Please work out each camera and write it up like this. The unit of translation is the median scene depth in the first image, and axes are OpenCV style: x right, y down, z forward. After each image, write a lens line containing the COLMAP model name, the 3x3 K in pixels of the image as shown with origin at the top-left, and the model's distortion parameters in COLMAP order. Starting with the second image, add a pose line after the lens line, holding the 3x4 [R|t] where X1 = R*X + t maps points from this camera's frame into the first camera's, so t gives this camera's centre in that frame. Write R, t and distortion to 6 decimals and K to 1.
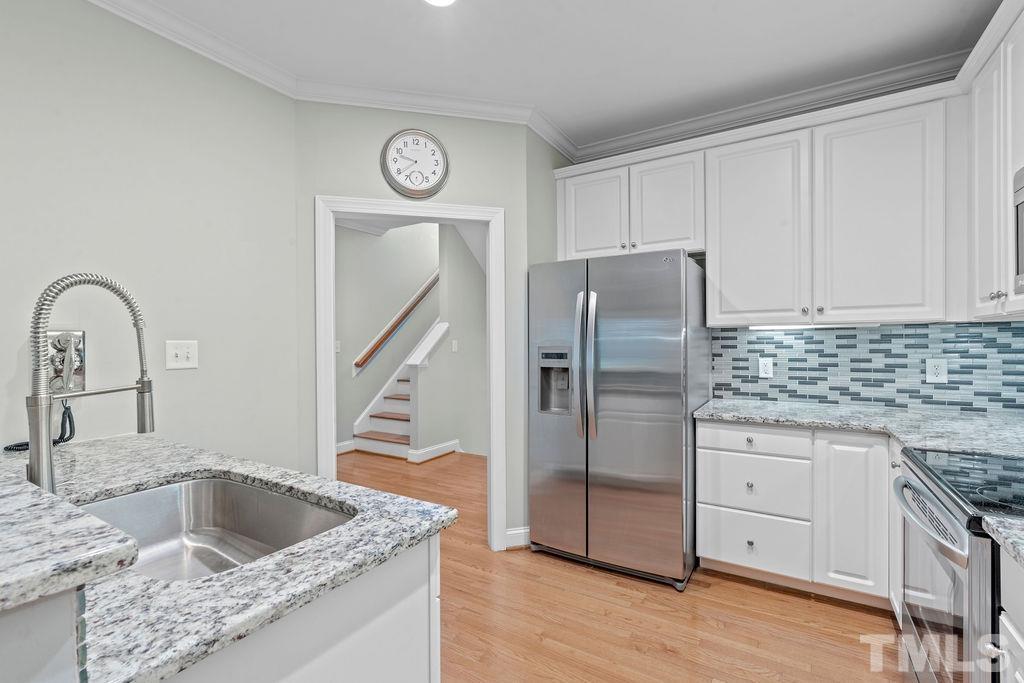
lens RADIAL K [[462.0, 0, 508.6], [0, 462.0, 345.6], [0, 0, 1]] dist [-0.002576, 0.000262]
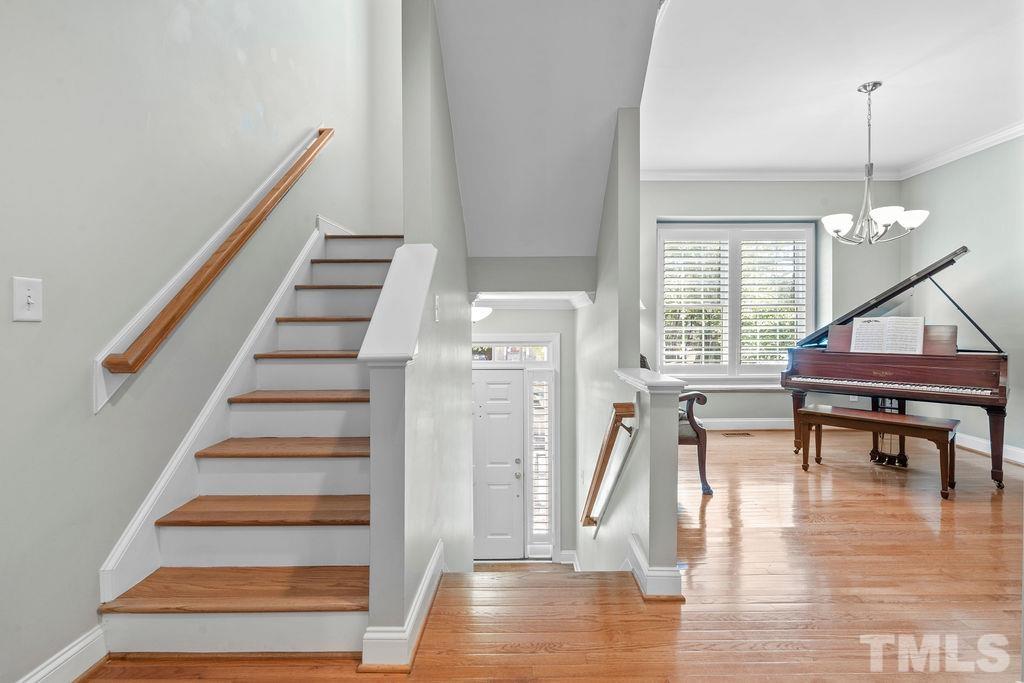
lens RADIAL K [[484.1, 0, 530.7], [0, 484.1, 335.0], [0, 0, 1]] dist [-0.000889, 0.000547]
pose [[0.842702, -0.009649, 0.538293, -0.555000], [0.002260, 0.999894, 0.014384, 0.038013], [-0.538375, -0.010905, 0.842635, 1.234280]]
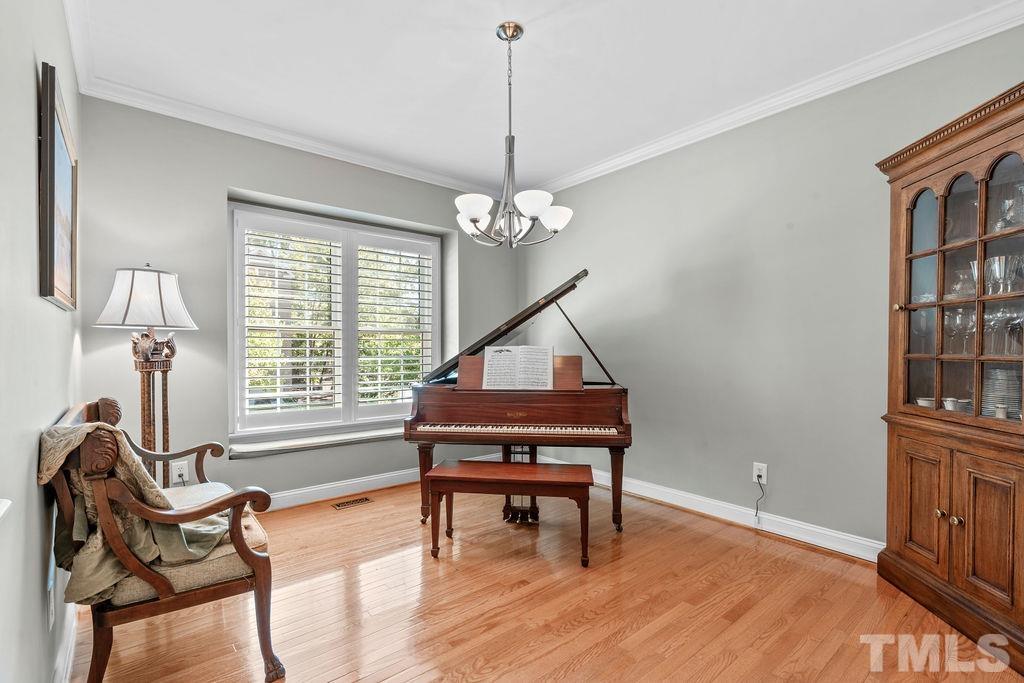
lens RADIAL K [[462.0, 0, 508.6], [0, 462.0, 345.6], [0, 0, 1]] dist [-0.002576, 0.000262]
pose [[0.308246, 0.018592, 0.951125, -0.005732], [0.005445, 0.999758, -0.021308, 0.031455], [-0.951291, 0.011747, 0.308071, 1.537791]]
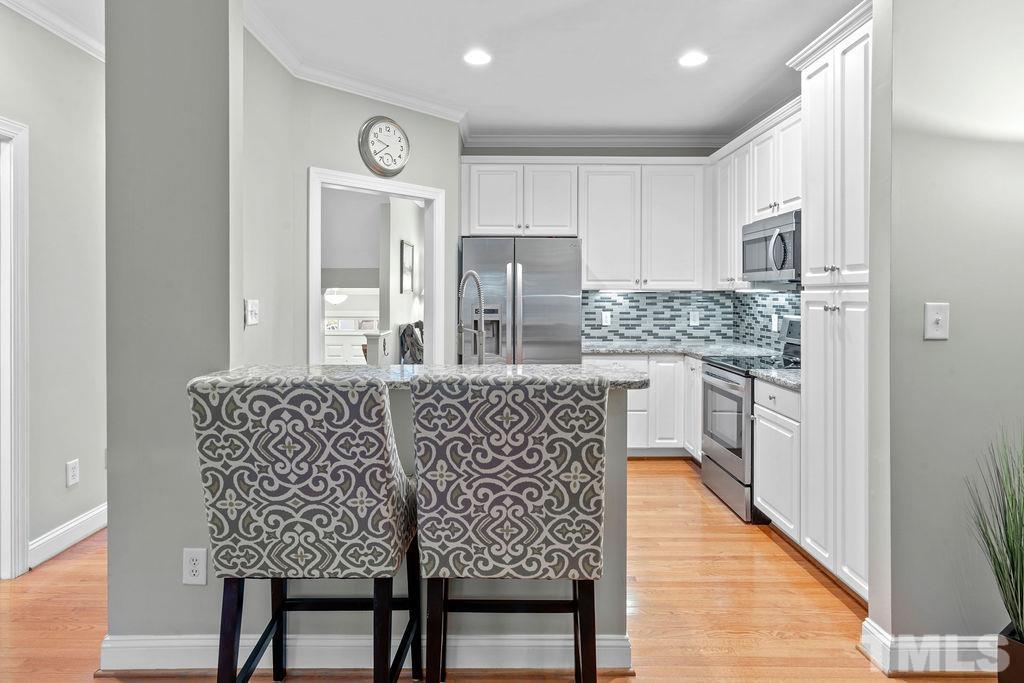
lens RADIAL K [[591.1, 0, 509.6], [0, 591.1, 296.0], [0, 0, 1]] dist [0.000381, 0.000037]
pose [[0.843111, 0.007671, 0.537684, -0.749381], [-0.005362, 0.999968, -0.005859, -0.011313], [-0.537712, 0.002057, 0.843126, -0.429915]]
